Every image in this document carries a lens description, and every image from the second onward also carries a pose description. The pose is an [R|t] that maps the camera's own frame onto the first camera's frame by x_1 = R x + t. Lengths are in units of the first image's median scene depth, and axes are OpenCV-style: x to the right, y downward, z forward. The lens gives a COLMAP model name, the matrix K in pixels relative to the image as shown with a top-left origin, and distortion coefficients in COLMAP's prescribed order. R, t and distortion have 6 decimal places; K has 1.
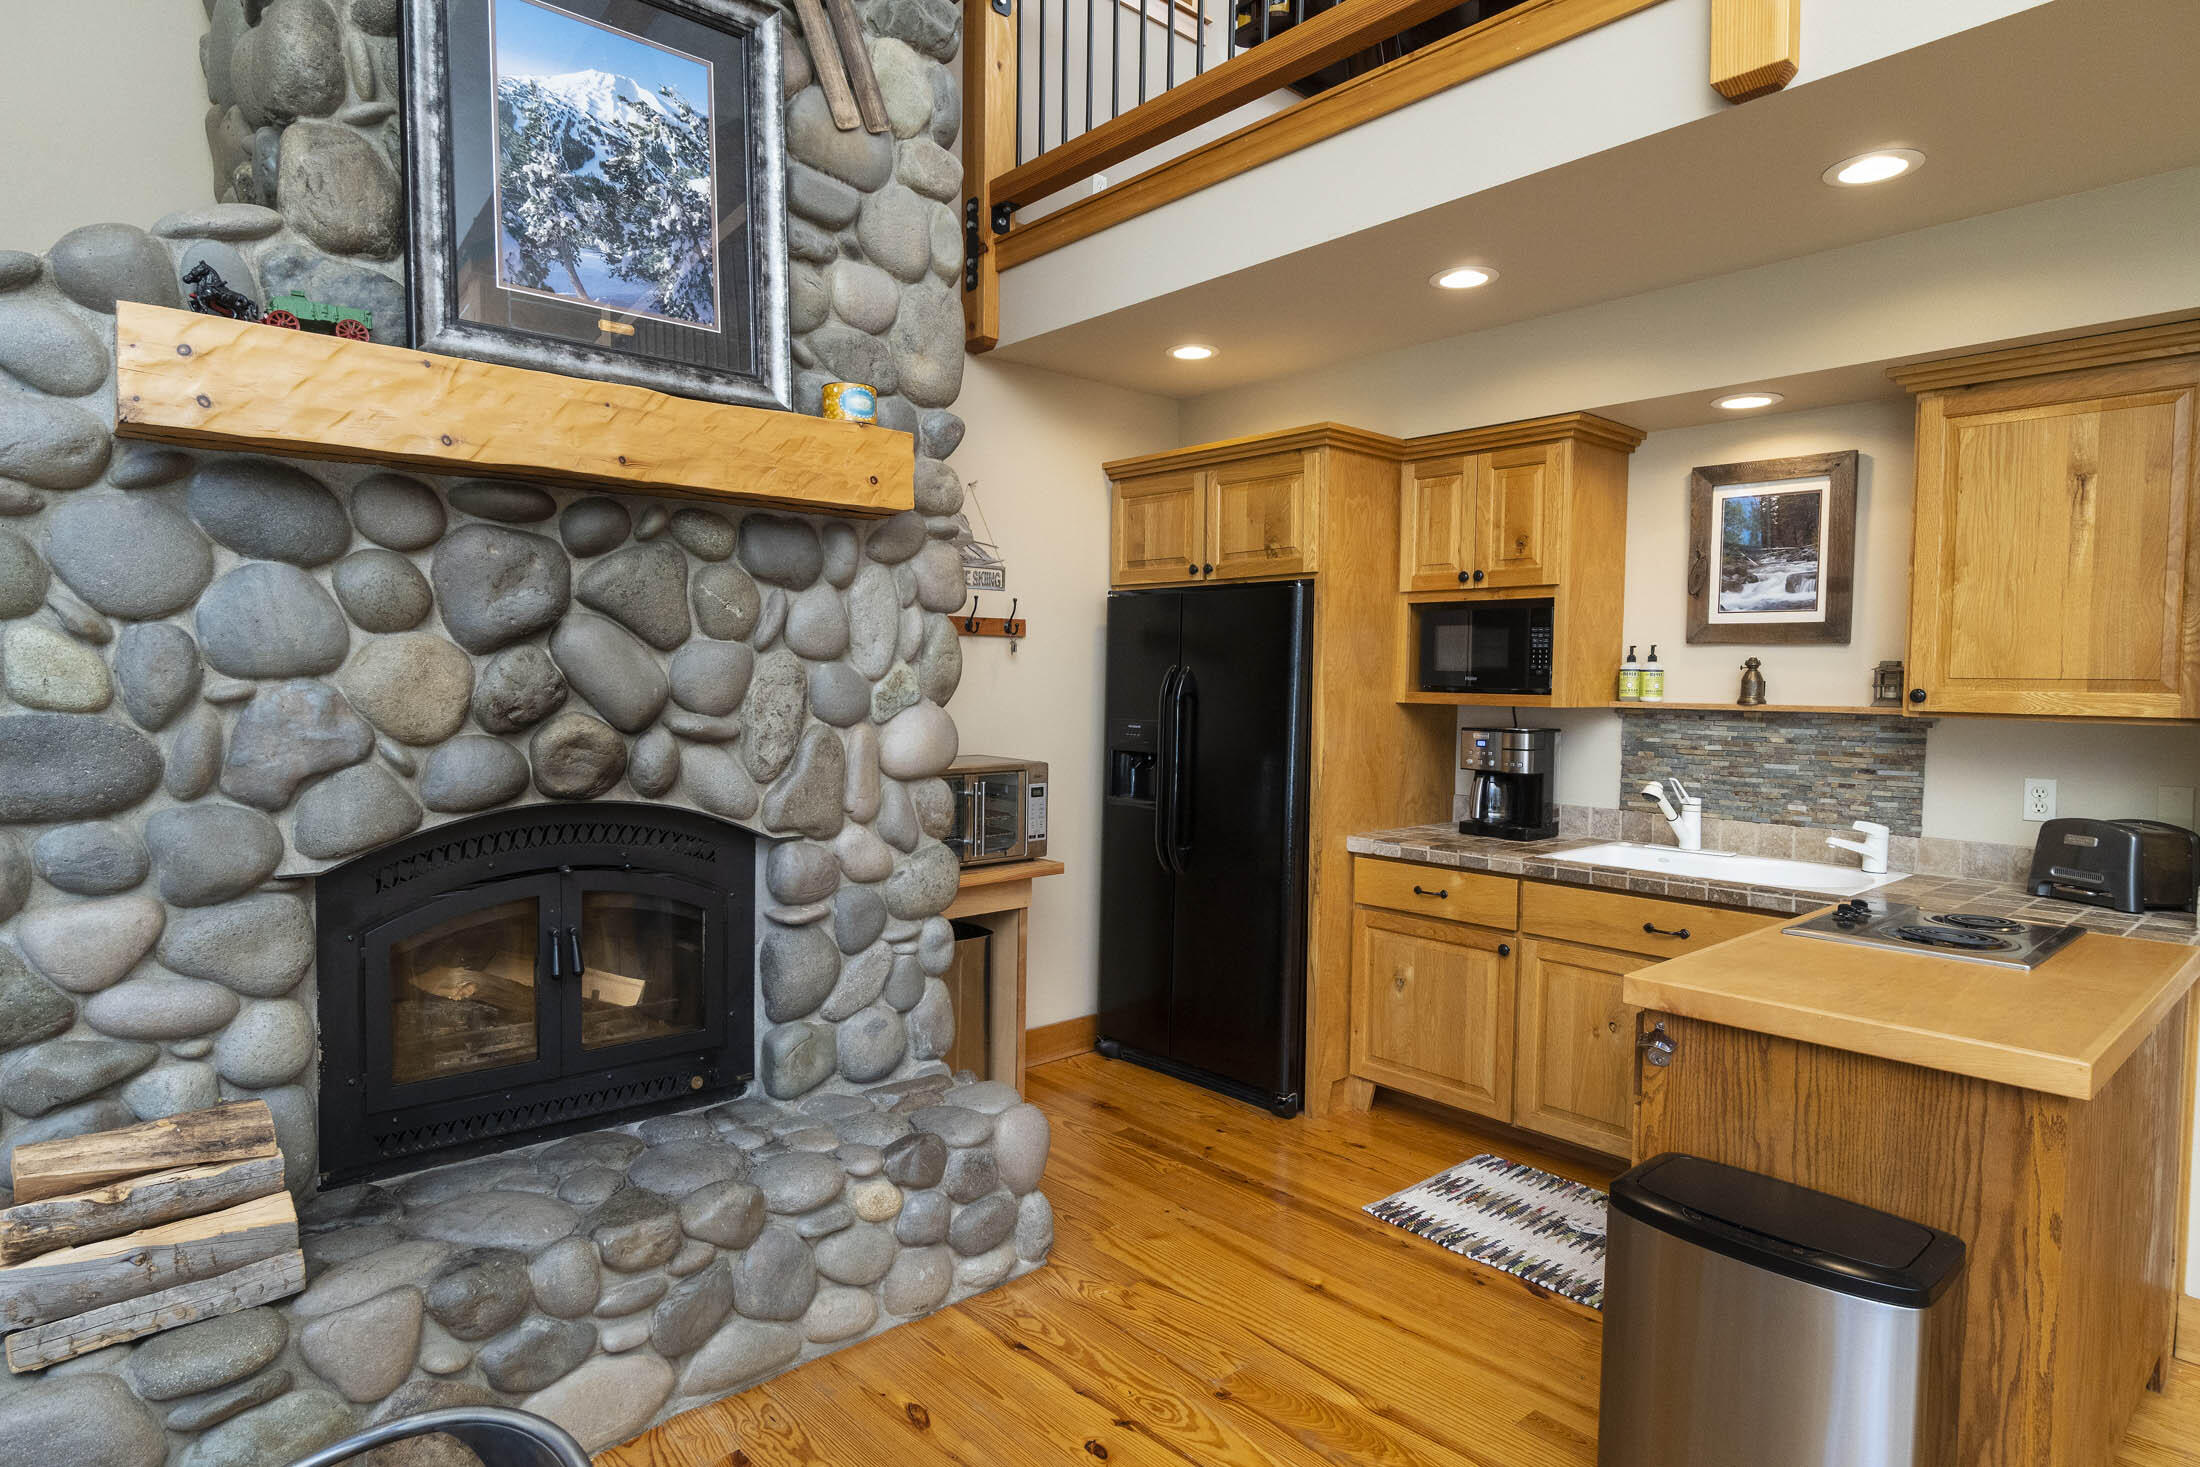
lens RADIAL K [[1201.3, 0, 1076.7], [0, 1201.3, 724.7], [0, 0, 1]] dist [-0.009167, -0.000242]
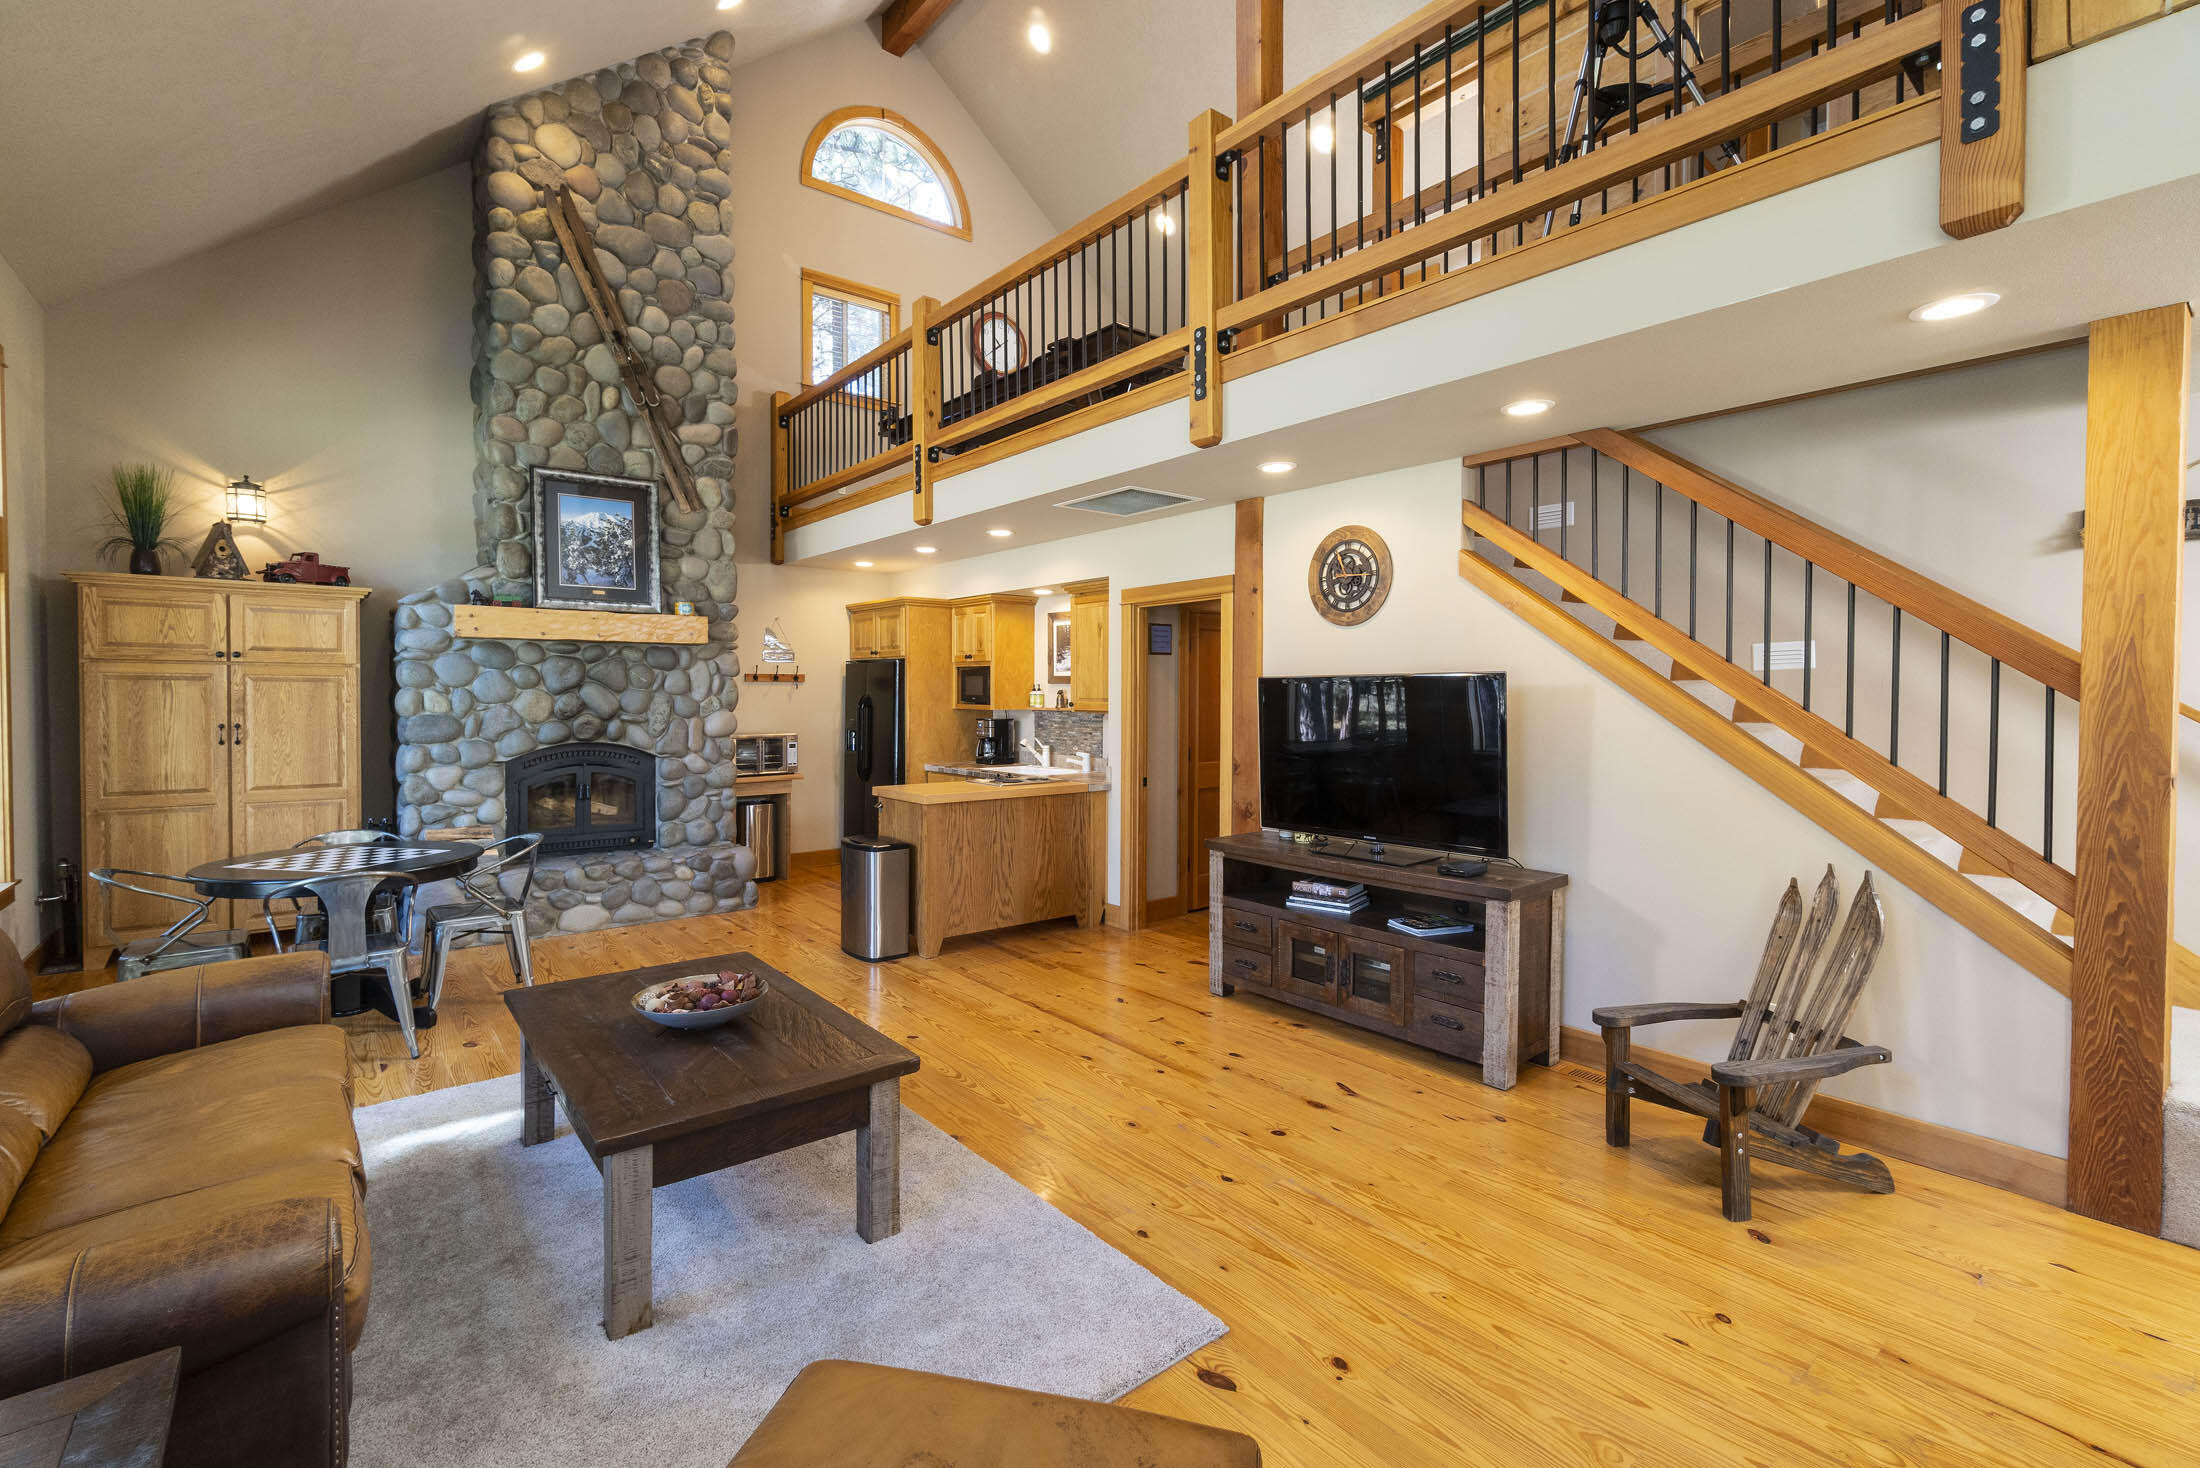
lens RADIAL K [[932.5, 0, 1049.3], [0, 932.5, 708.2], [0, 0, 1]] dist [-0.002034, -0.000551]
pose [[0.998686, -0.008699, -0.050511, 0.860669], [0.007482, 0.999679, -0.024225, 0.040782], [0.050705, 0.023815, 0.998430, -1.294936]]
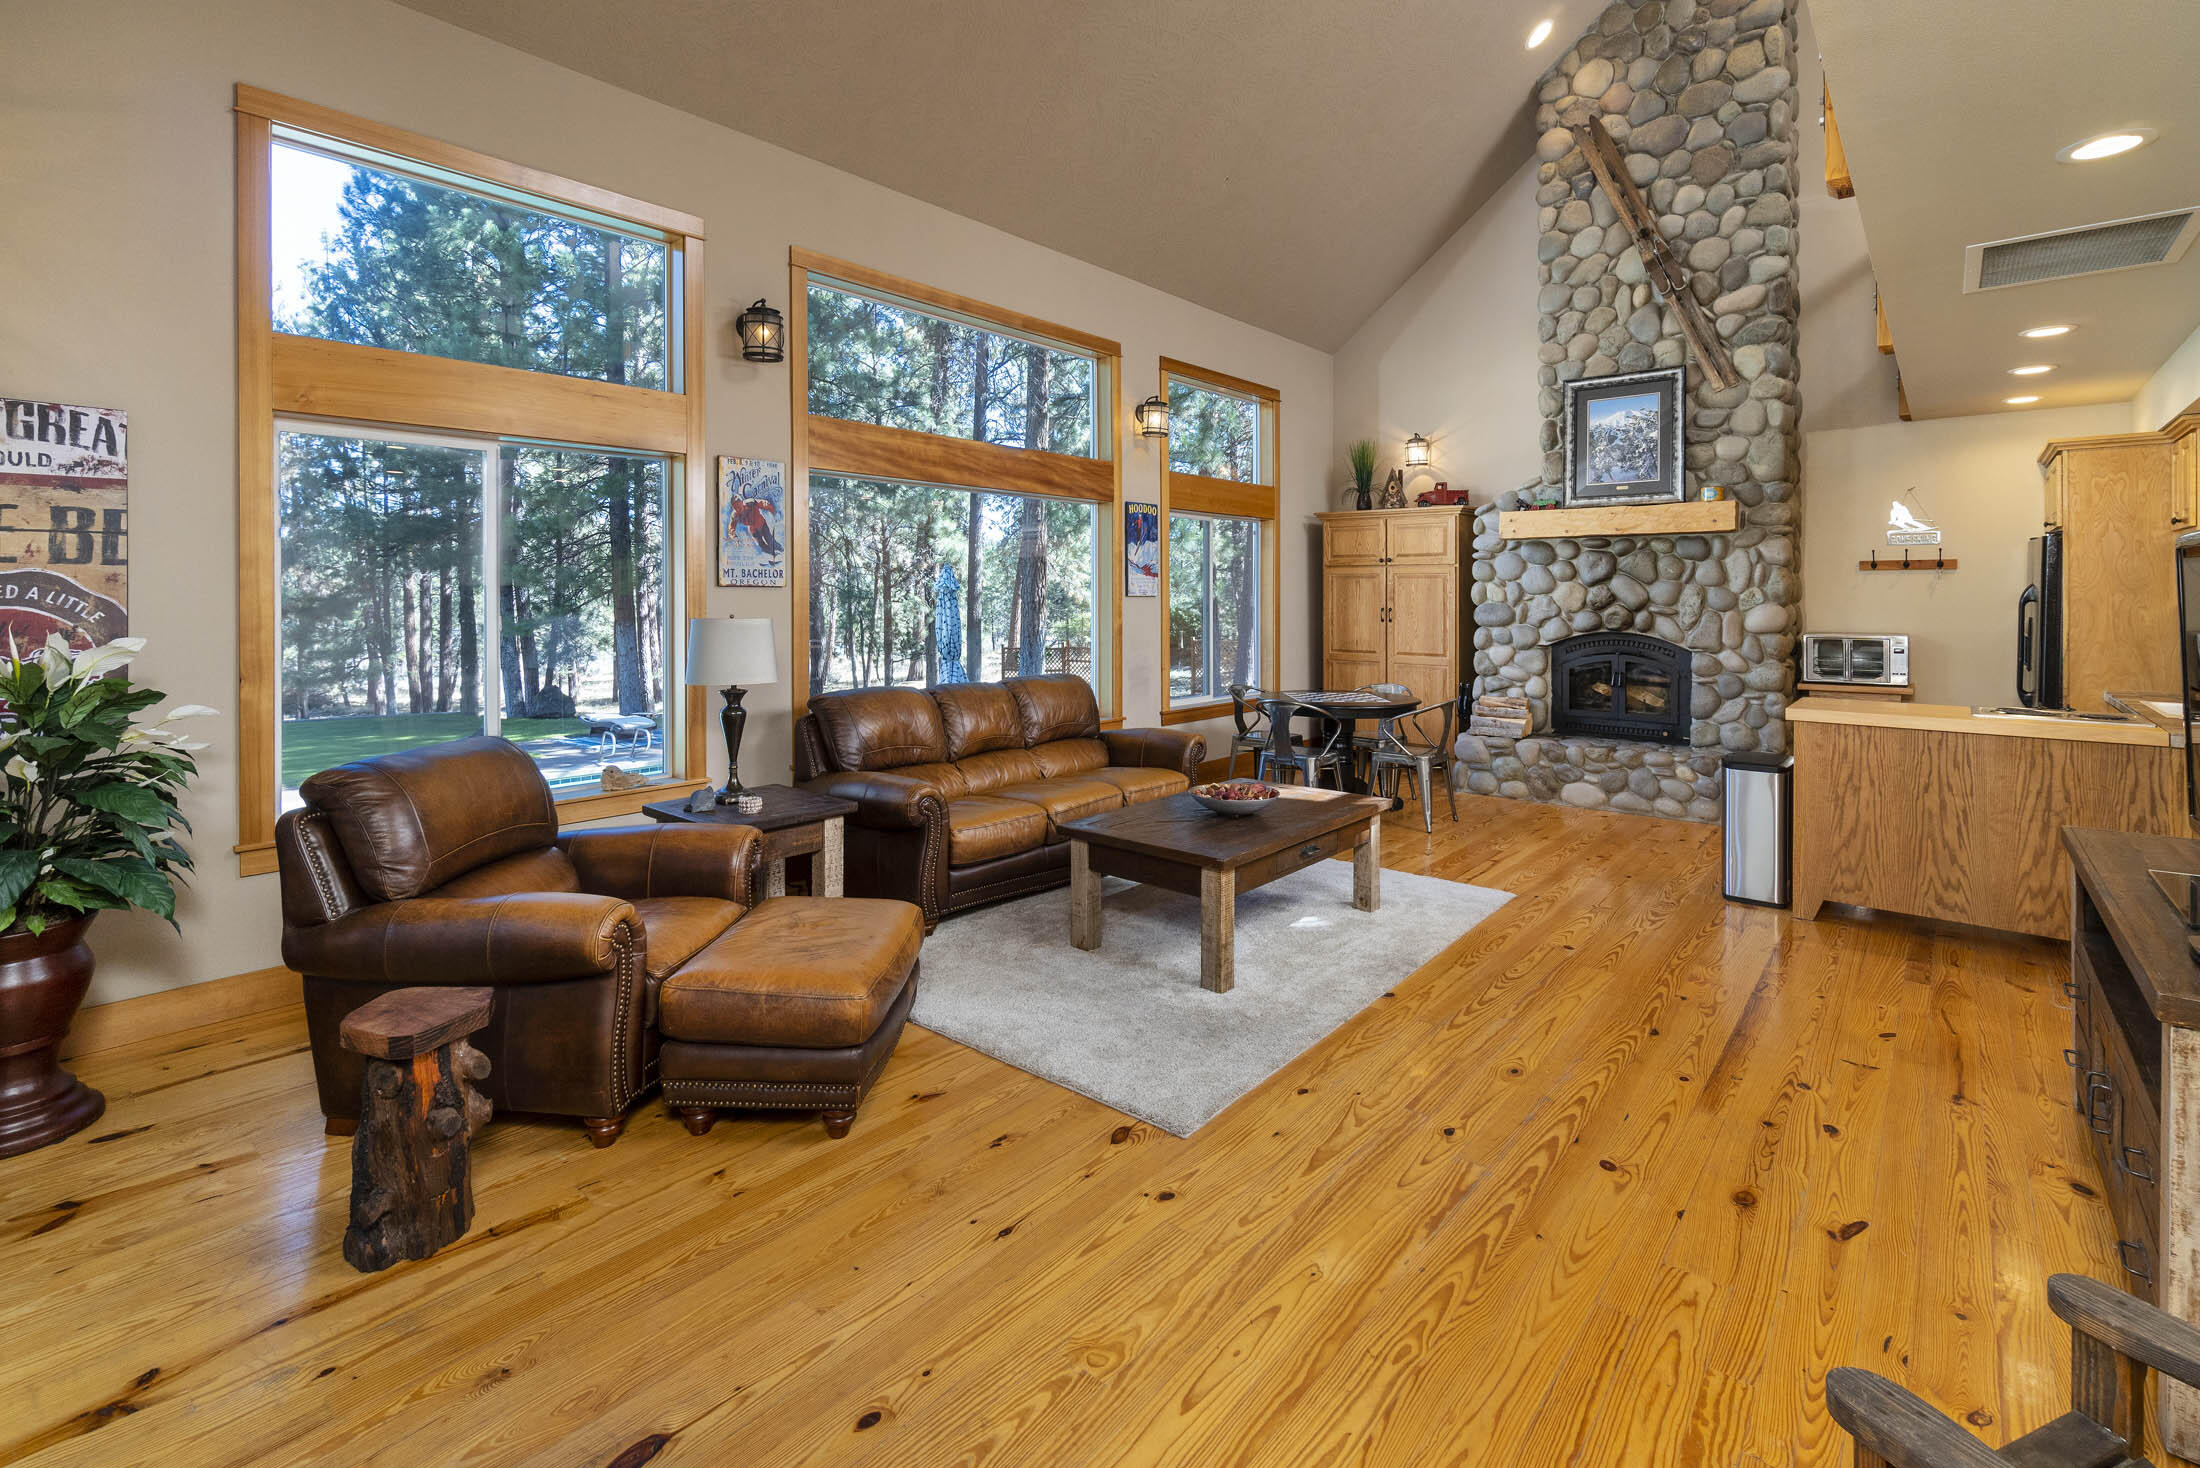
lens RADIAL K [[1012.3, 0, 1174.2], [0, 1012.3, 595.8], [0, 0, 1]] dist [0.000455, 0.000060]
pose [[0.195326, -0.009744, -0.980690, 1.943082], [-0.037879, 0.999130, -0.017472, 0.056096], [0.980007, 0.040561, 0.194786, -0.682495]]
